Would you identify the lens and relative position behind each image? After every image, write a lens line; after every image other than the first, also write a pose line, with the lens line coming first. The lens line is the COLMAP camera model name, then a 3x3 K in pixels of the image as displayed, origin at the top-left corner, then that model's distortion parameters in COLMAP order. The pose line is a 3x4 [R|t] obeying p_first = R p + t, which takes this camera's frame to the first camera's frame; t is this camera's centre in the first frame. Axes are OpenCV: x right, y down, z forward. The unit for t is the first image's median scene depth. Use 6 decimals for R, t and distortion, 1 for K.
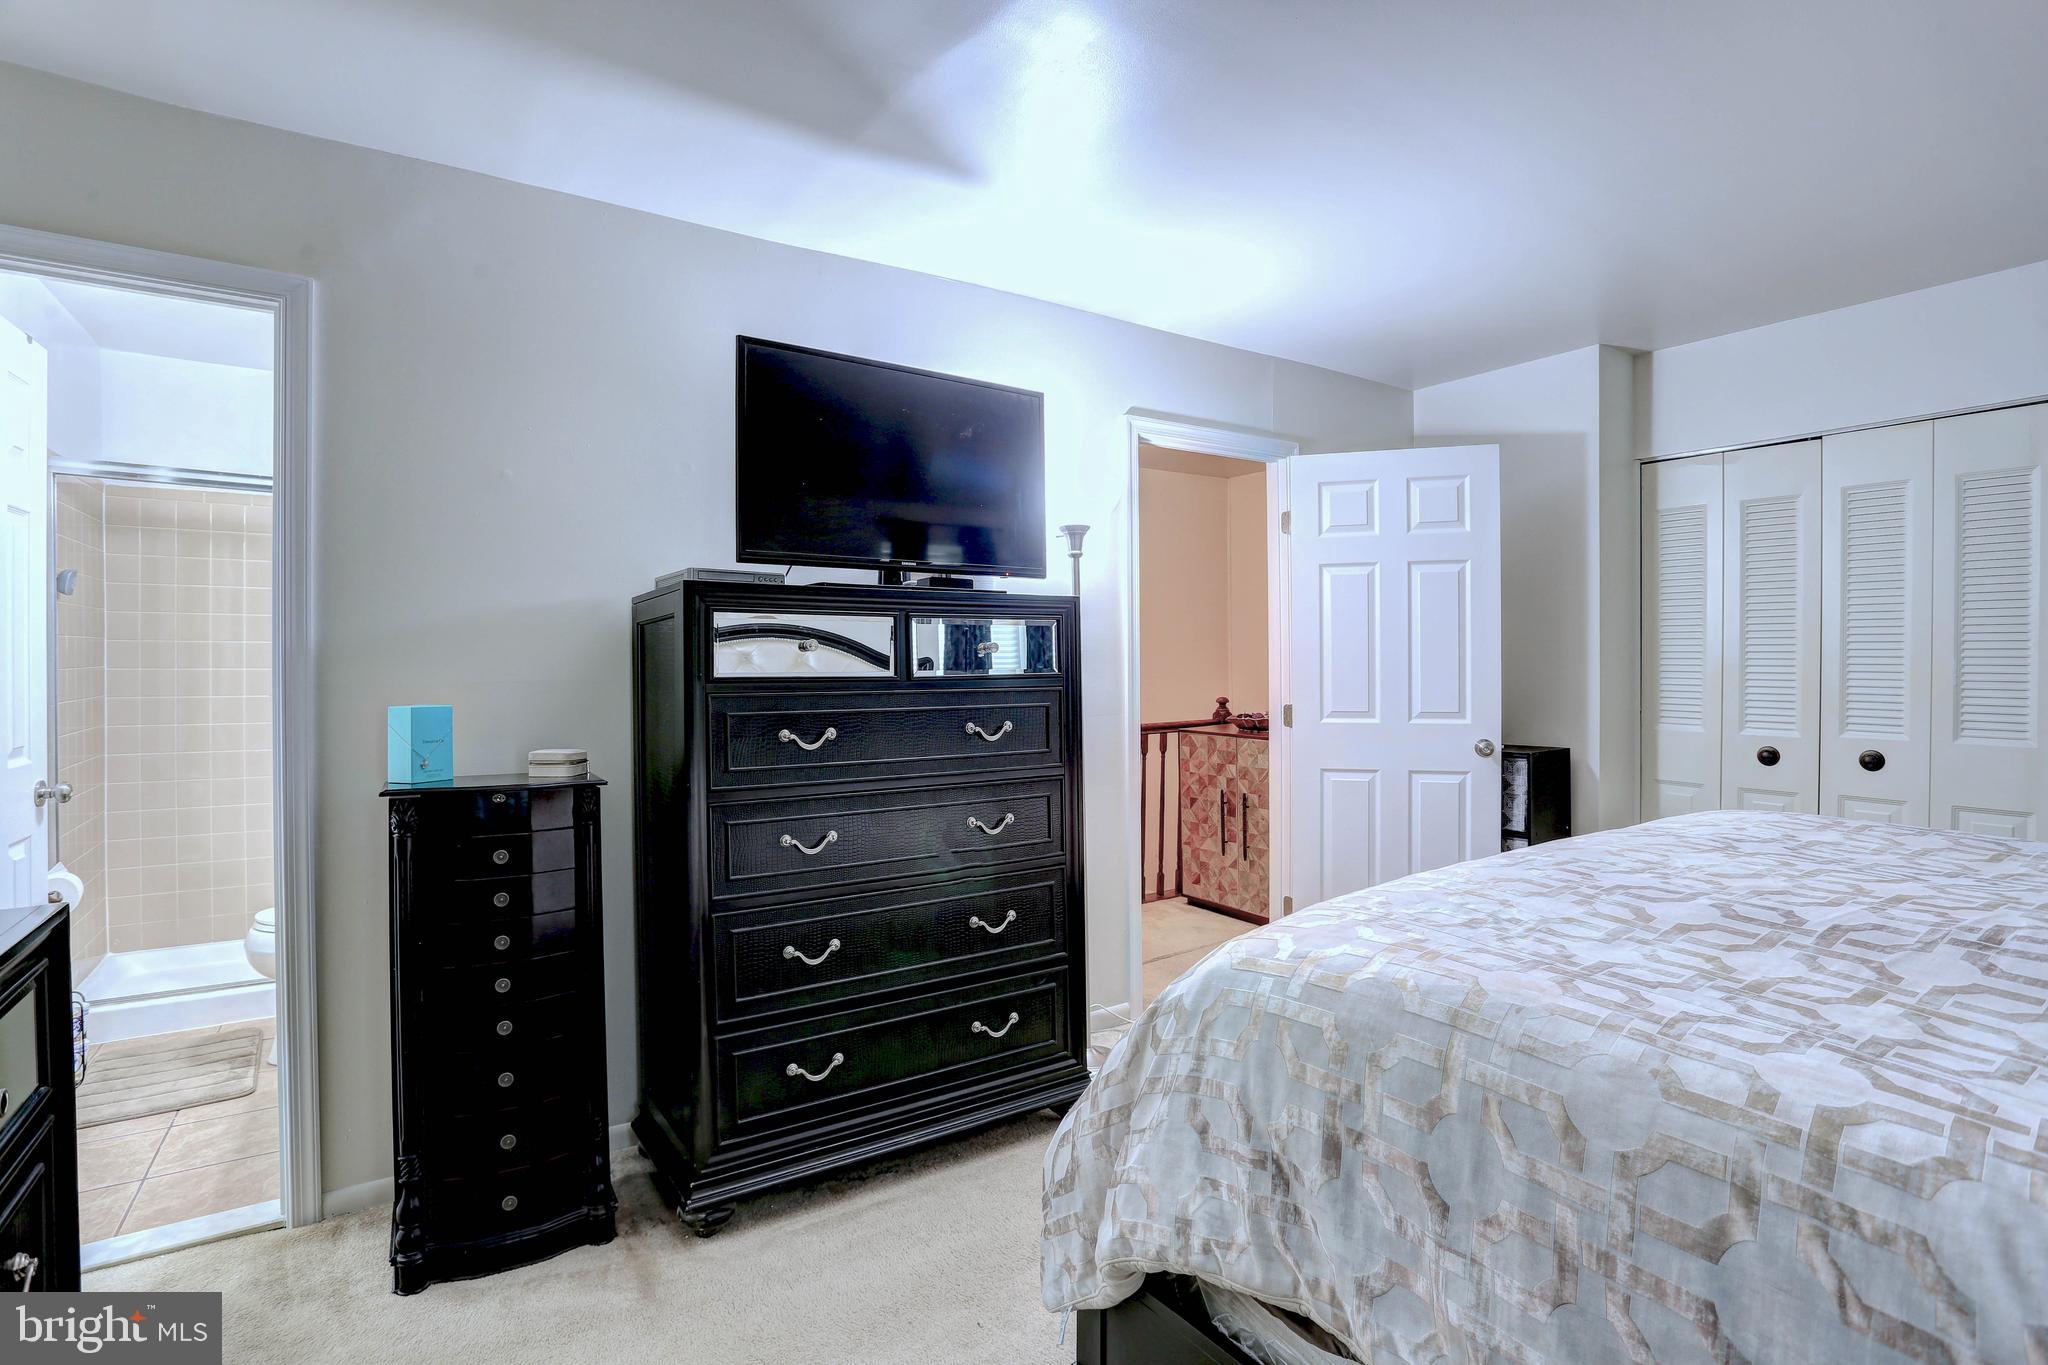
lens RADIAL K [[997.6, 0, 1042.2], [0, 997.6, 665.2], [0, 0, 1]] dist [-0.067178, 0.033993]
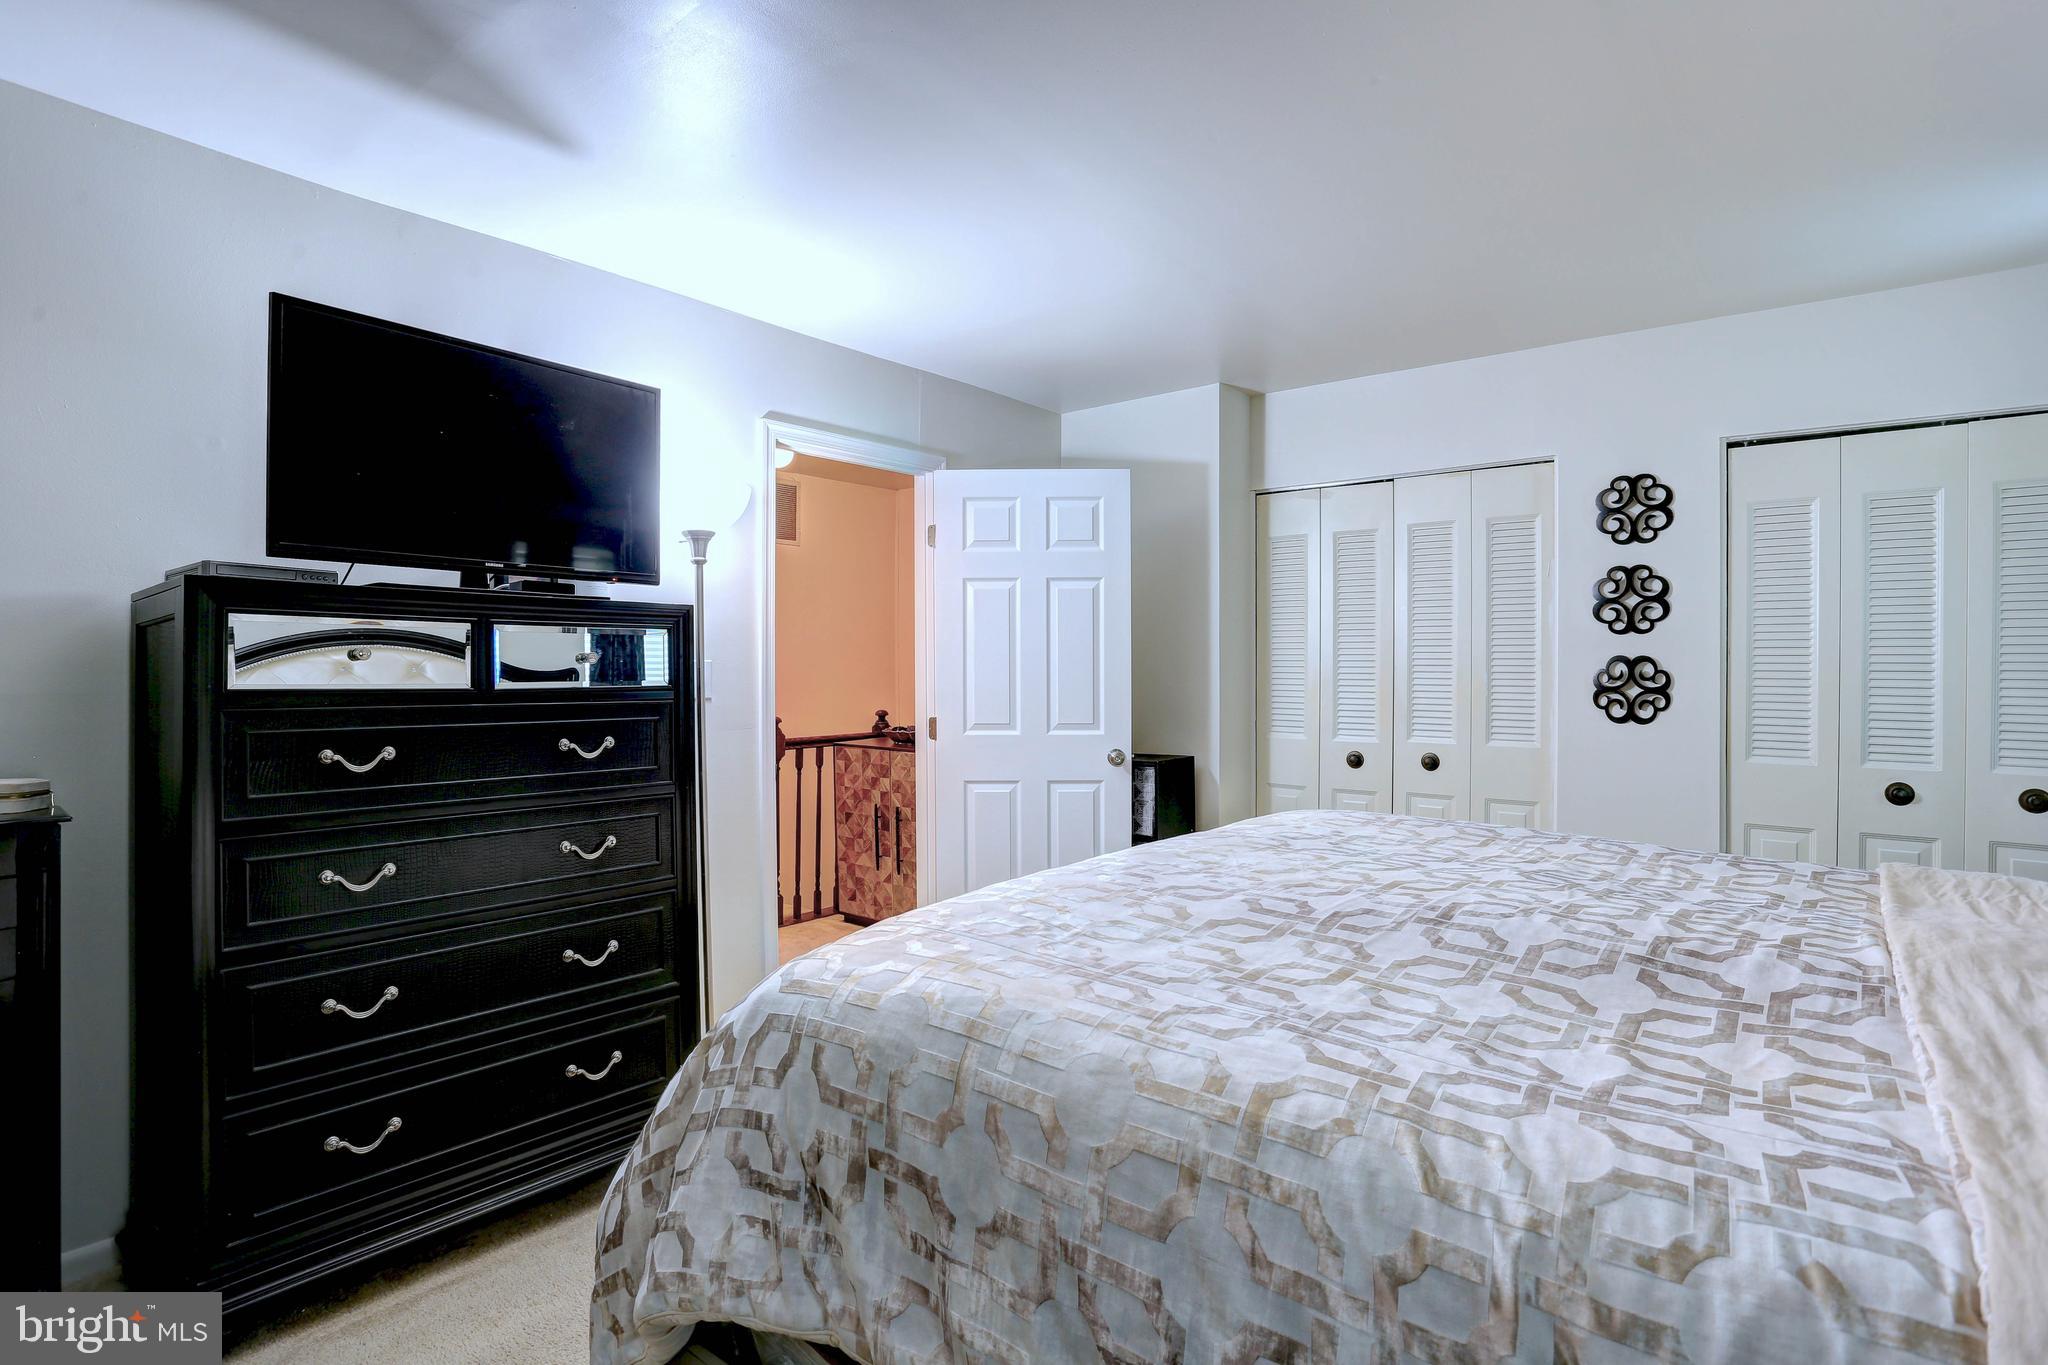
lens RADIAL K [[1006.9, 0, 1027.2], [0, 1006.9, 662.4], [0, 0, 1]] dist [-0.079466, 0.047530]
pose [[0.958647, 0.006860, 0.284516, 0.078500], [-0.002476, 0.999873, -0.015766, 0.000146], [-0.284588, 0.014409, 0.958542, -0.000679]]
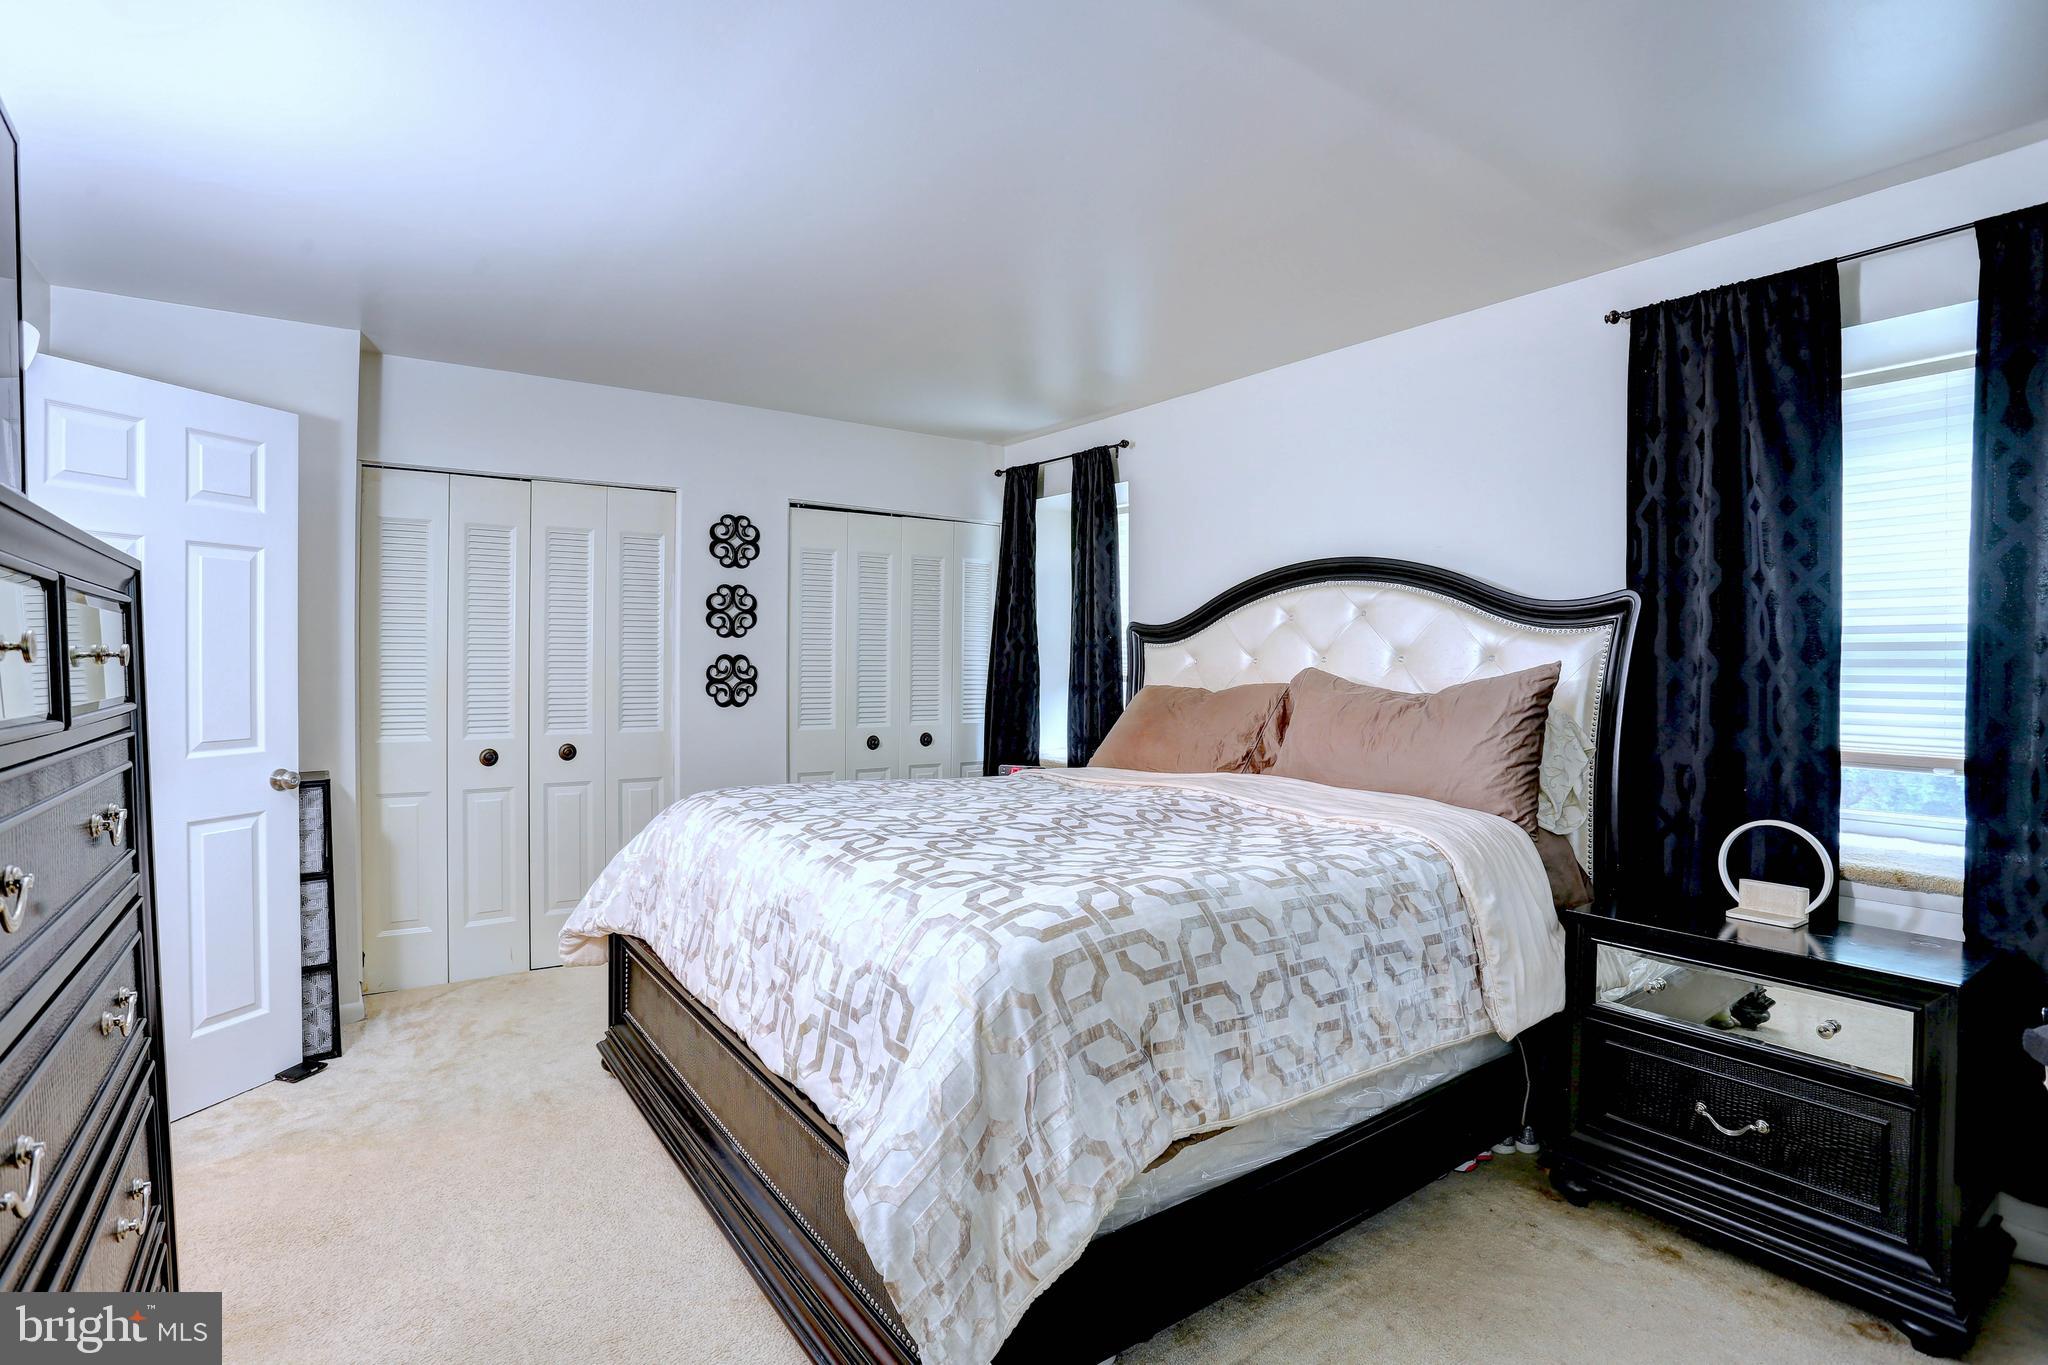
lens RADIAL K [[1006.9, 0, 1027.2], [0, 1006.9, 662.4], [0, 0, 1]] dist [-0.079466, 0.047530]
pose [[-0.006913, 0.001616, 0.999975, -0.547261], [0.007207, 0.999973, -0.001566, -0.012041], [-0.999950, 0.007196, -0.006924, 0.569380]]
